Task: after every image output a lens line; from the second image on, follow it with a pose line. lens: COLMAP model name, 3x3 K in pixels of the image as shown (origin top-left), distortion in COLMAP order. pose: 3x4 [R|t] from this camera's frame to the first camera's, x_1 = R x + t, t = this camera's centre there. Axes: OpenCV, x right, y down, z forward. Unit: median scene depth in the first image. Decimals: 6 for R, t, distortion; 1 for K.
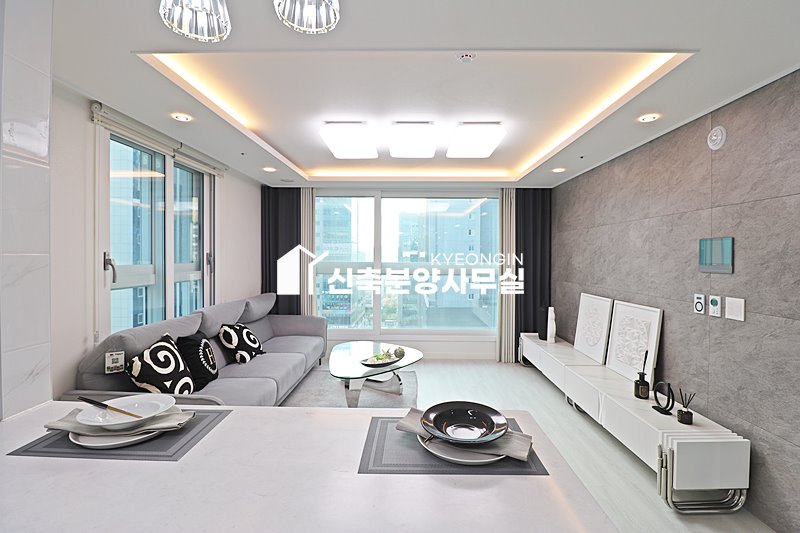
lens RADIAL K [[370.0, 0, 401.3], [0, 370.0, 260.9], [0, 0, 1]] dist [-0.005198, -0.009784]
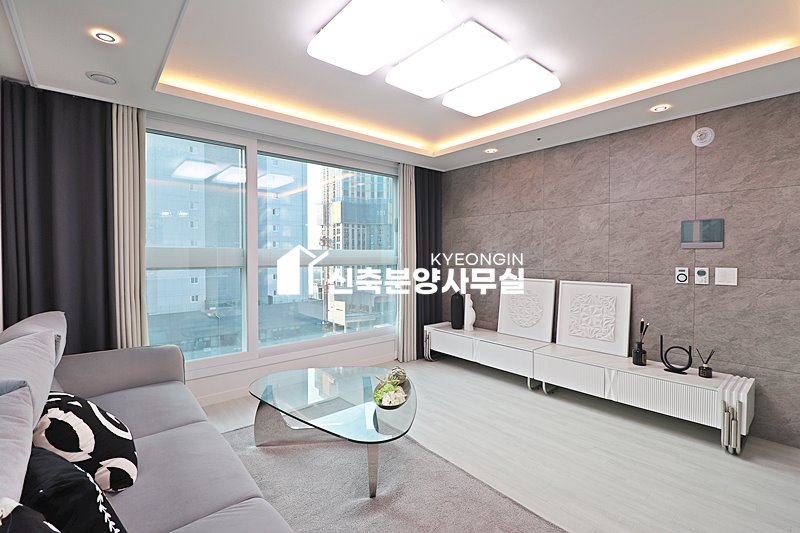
lens RADIAL K [[370.0, 0, 401.2], [0, 370.0, 261.2], [0, 0, 1]] dist [-0.005198, -0.009784]
pose [[0.746503, -0.019451, 0.665098, -0.526607], [0.012777, 0.999807, 0.014898, 0.033212], [-0.665260, -0.002624, 0.746607, 0.574265]]
